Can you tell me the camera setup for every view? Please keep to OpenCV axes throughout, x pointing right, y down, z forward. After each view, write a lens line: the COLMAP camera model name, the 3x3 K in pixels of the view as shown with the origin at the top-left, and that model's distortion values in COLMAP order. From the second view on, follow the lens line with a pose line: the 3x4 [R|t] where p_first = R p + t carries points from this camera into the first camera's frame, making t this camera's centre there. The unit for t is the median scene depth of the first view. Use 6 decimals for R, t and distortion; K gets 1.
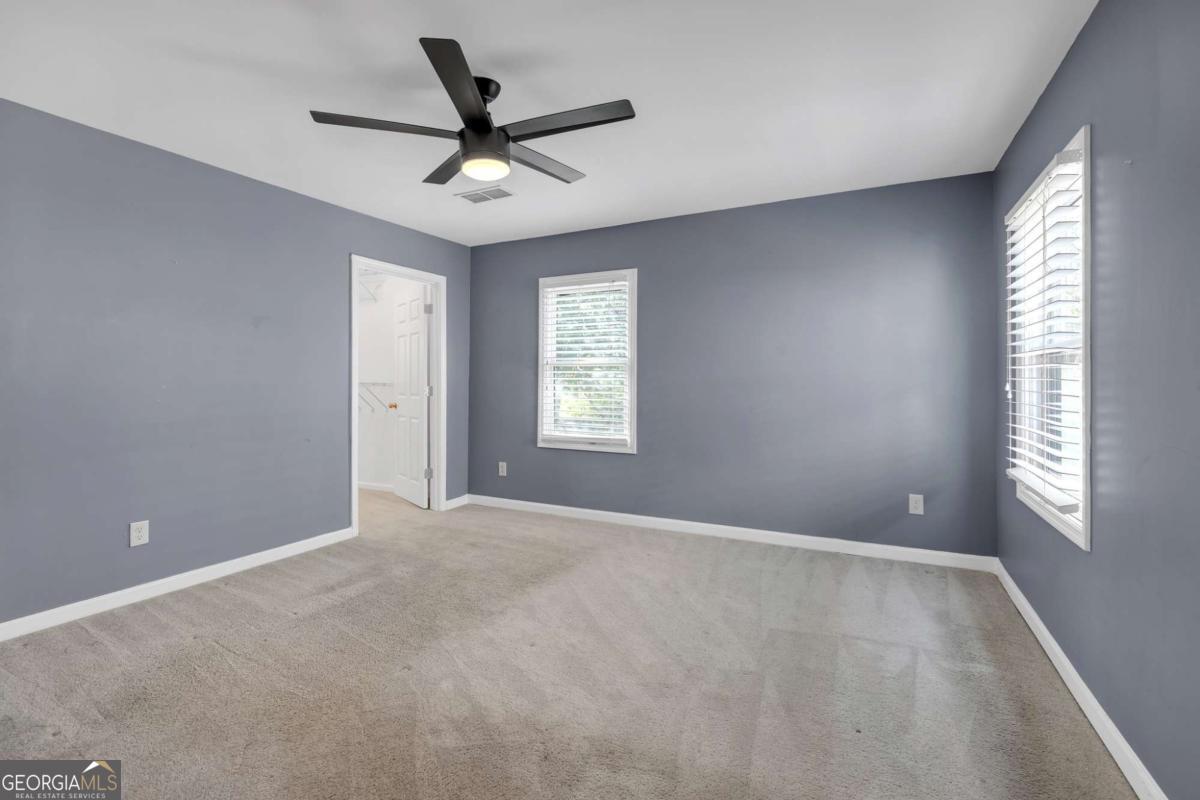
lens RADIAL K [[539.2, 0, 596.8], [0, 539.2, 364.0], [0, 0, 1]] dist [0.001550, 0.000103]
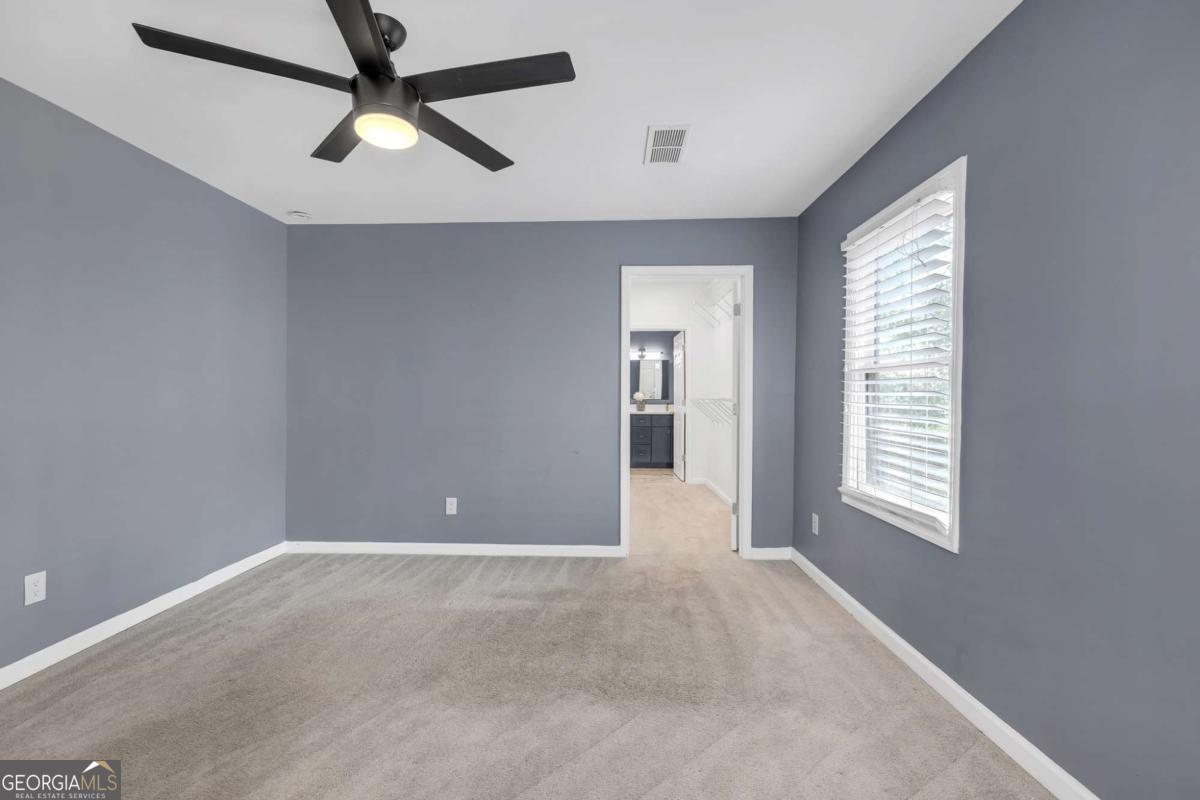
lens RADIAL K [[512.5, 0, 596.9], [0, 512.5, 393.8], [0, 0, 1]] dist [-0.000498, 0.000057]
pose [[0.430058, -0.002750, -0.902797, 0.394709], [0.024141, 0.999673, 0.008455, 0.019244], [0.902478, -0.025431, 0.429984, 0.615650]]
